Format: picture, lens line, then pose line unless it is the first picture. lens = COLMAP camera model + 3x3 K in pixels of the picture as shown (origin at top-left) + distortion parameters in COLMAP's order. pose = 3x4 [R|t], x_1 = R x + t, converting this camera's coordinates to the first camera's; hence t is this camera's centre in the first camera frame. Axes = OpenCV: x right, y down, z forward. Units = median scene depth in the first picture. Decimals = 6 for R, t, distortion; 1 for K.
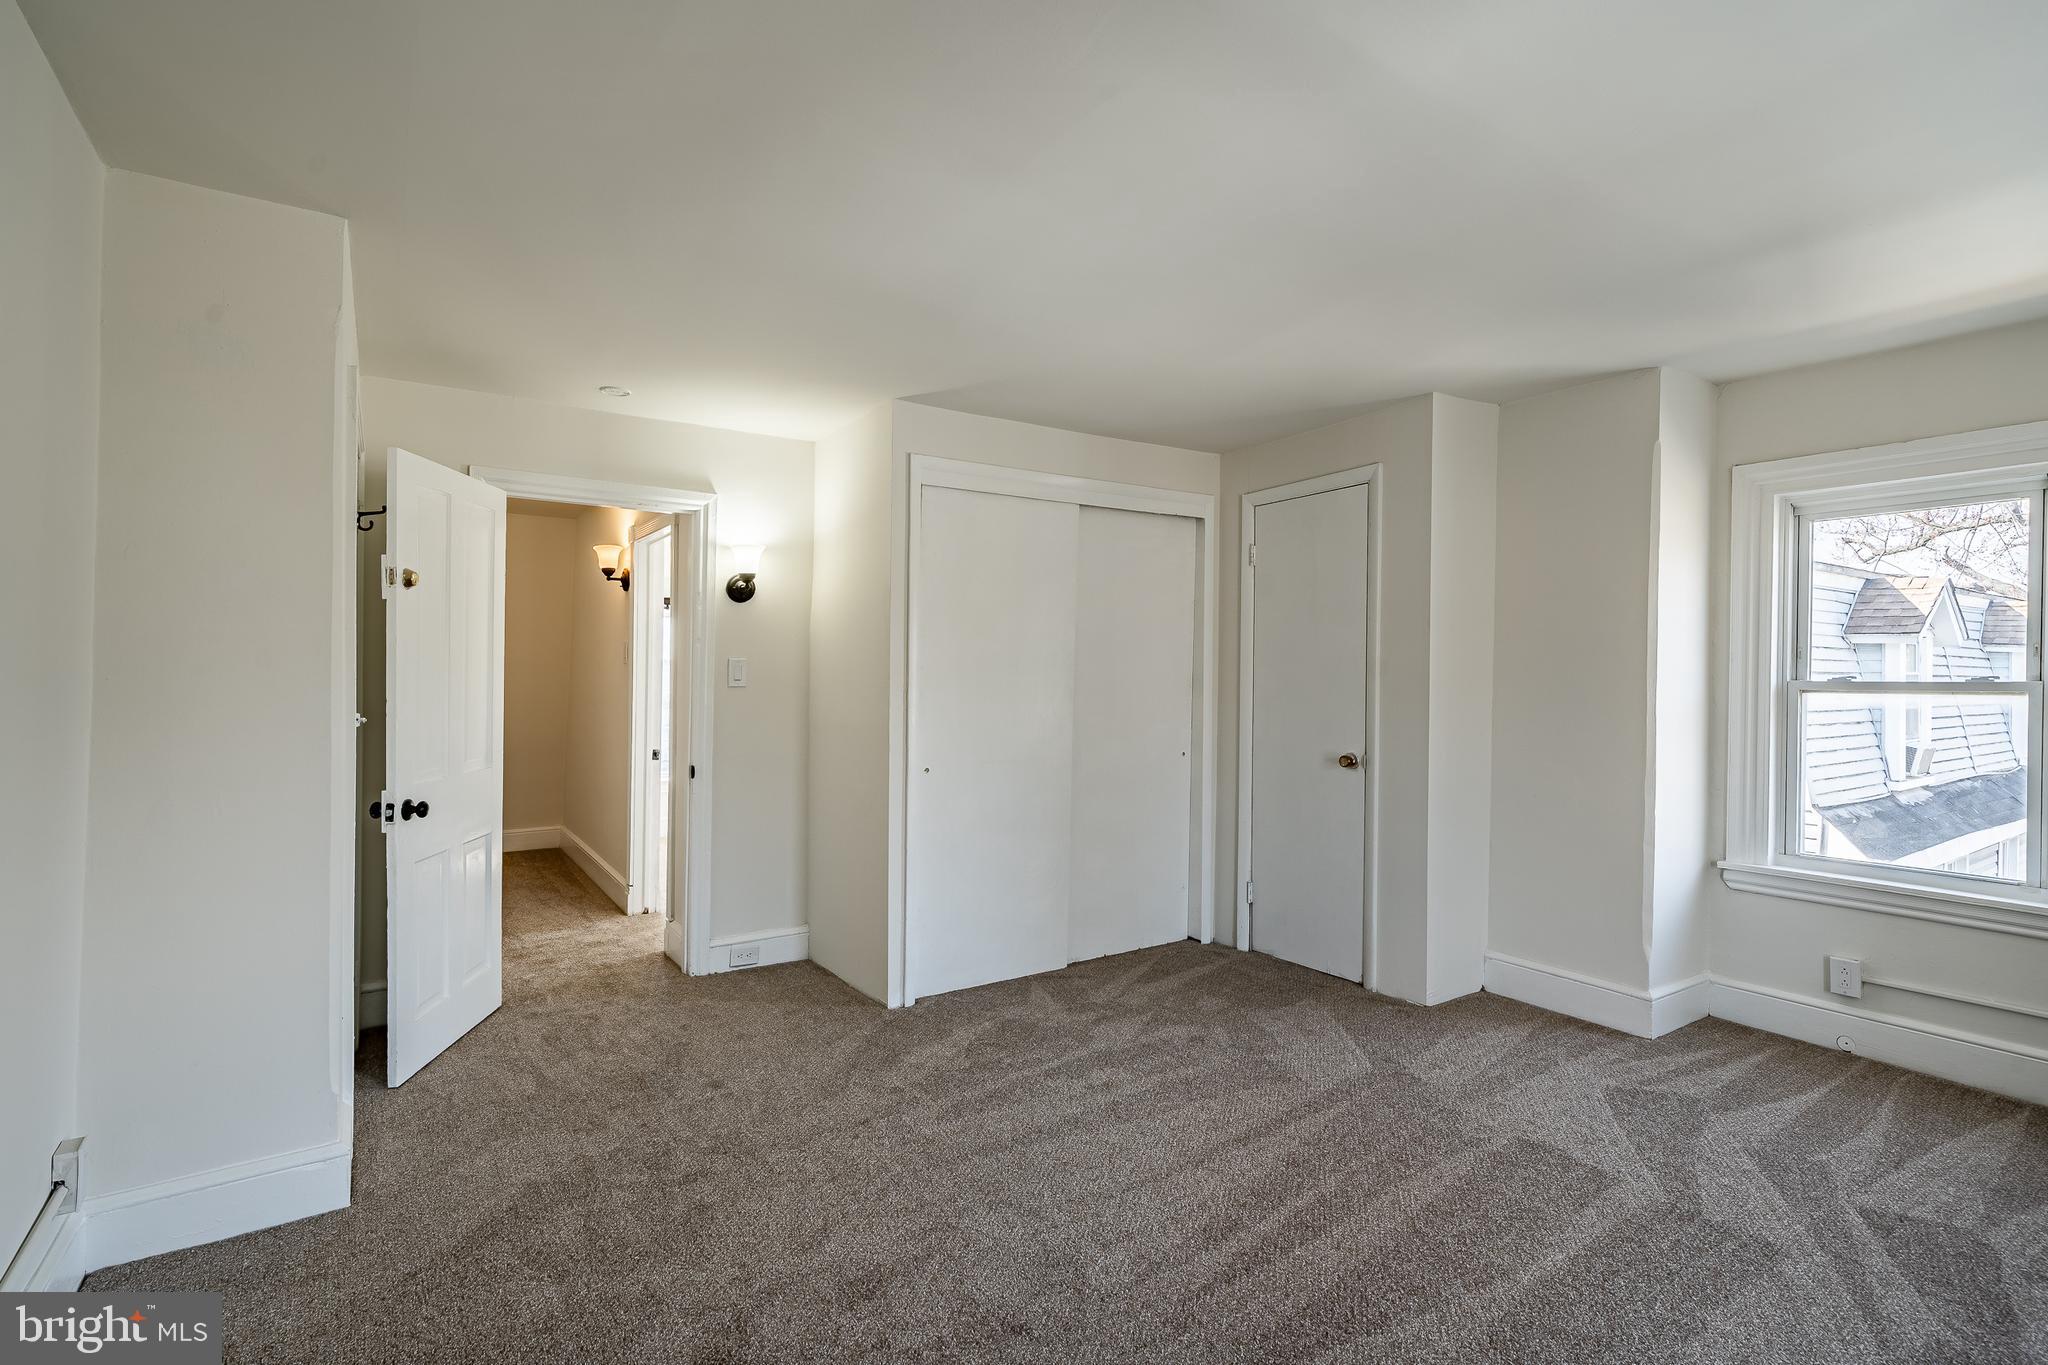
lens RADIAL K [[965.4, 0, 1016.7], [0, 965.4, 681.2], [0, 0, 1]] dist [0.017767, -0.000083]
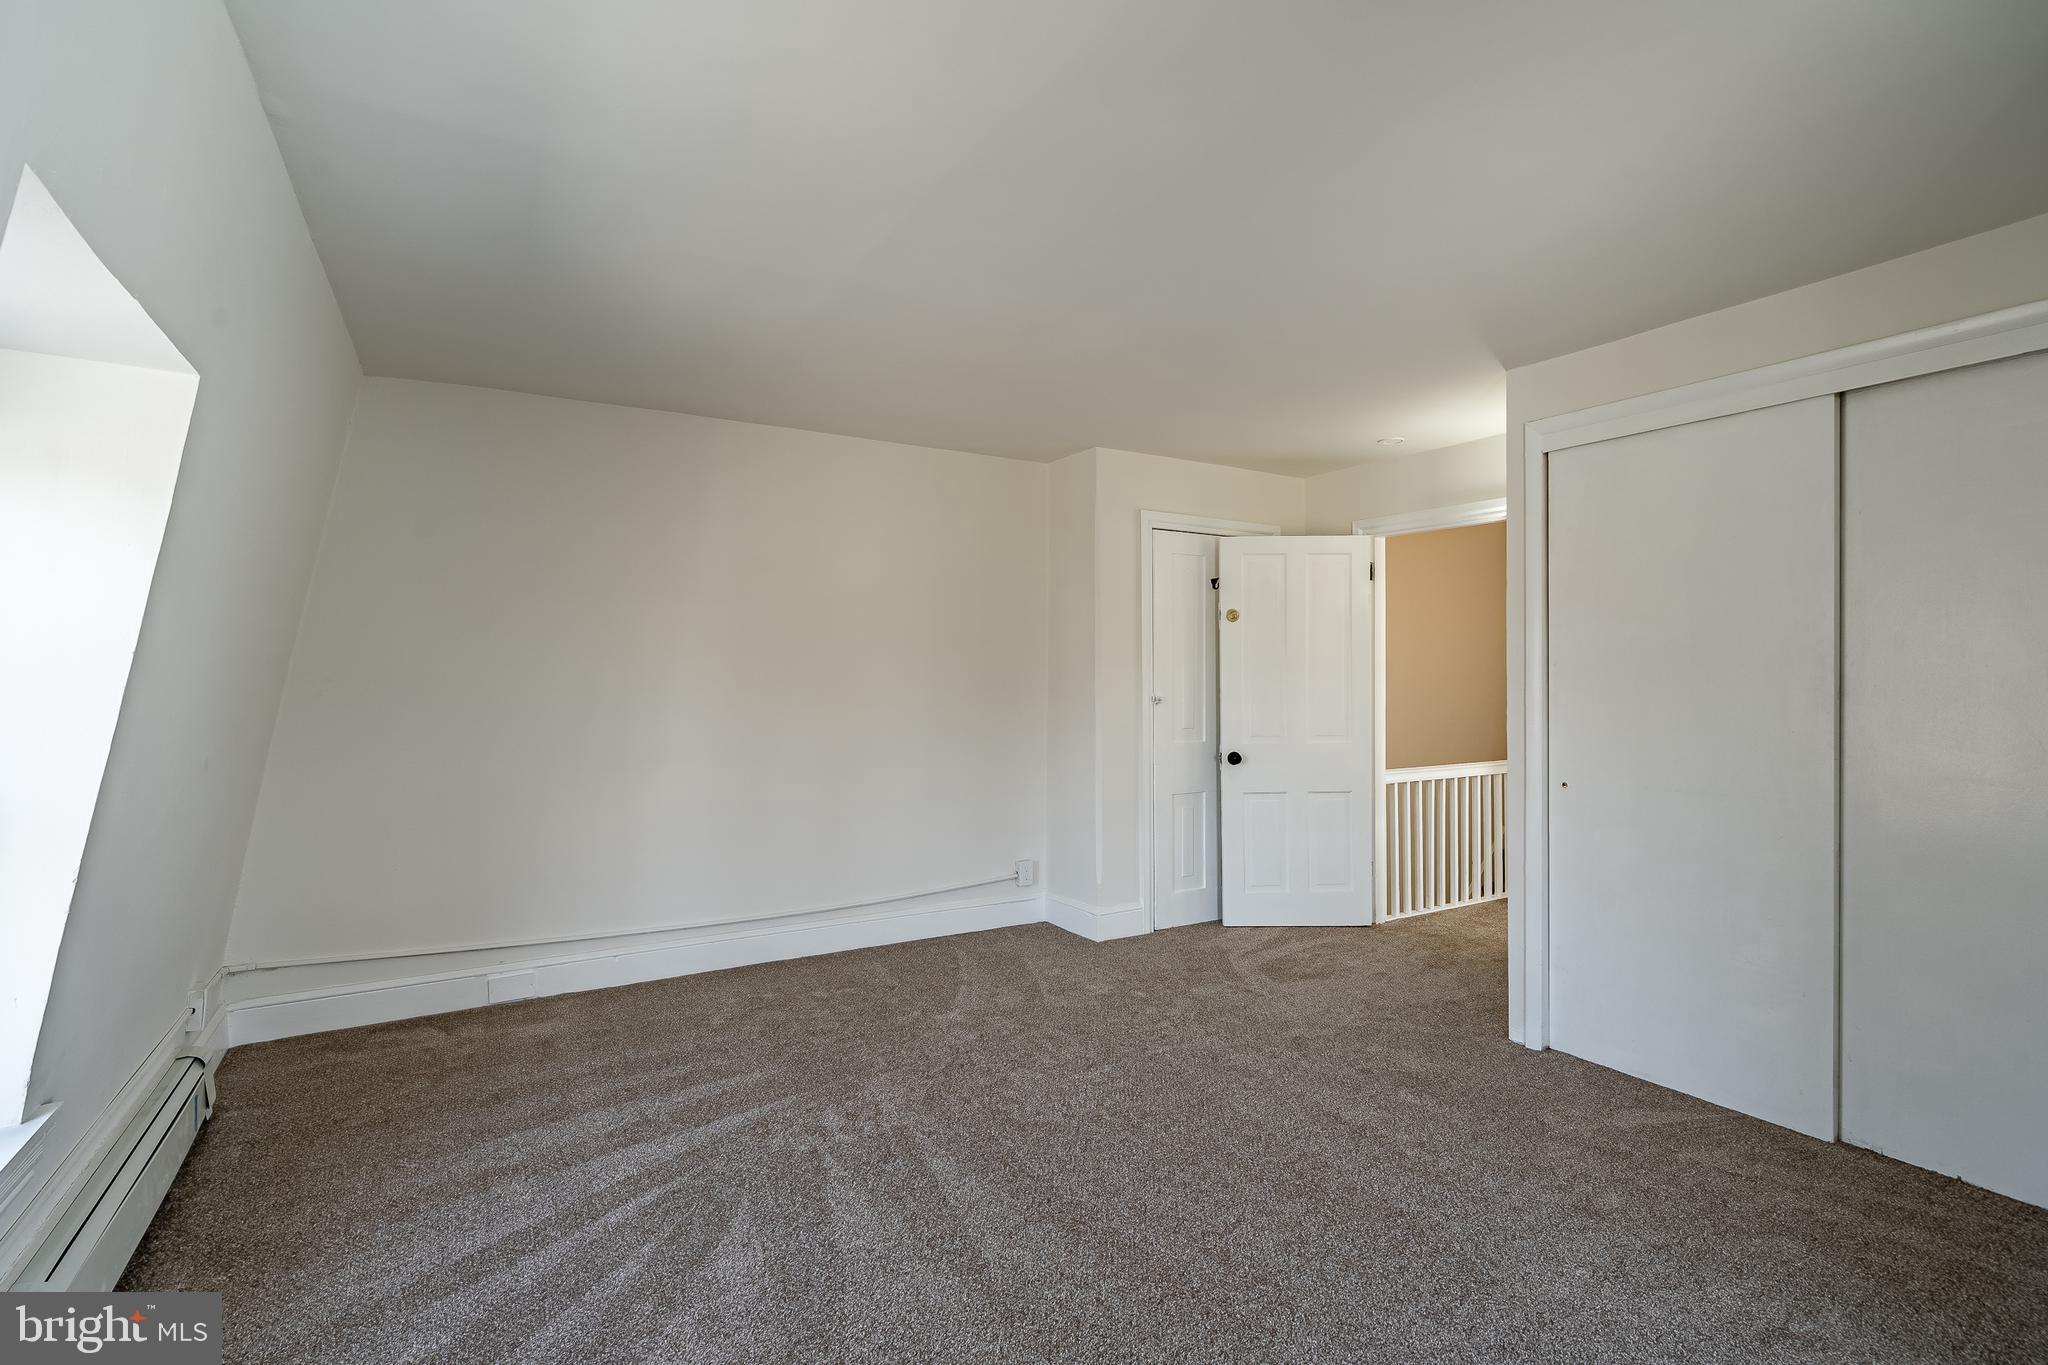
lens RADIAL K [[965.4, 0, 1011.5], [0, 965.4, 679.1], [0, 0, 1]] dist [0.017767, -0.000083]
pose [[-0.054497, -0.001273, -0.998513, 0.781690], [-0.005704, 0.999983, -0.000963, 0.002724], [0.998498, 0.005643, -0.054503, 0.560888]]
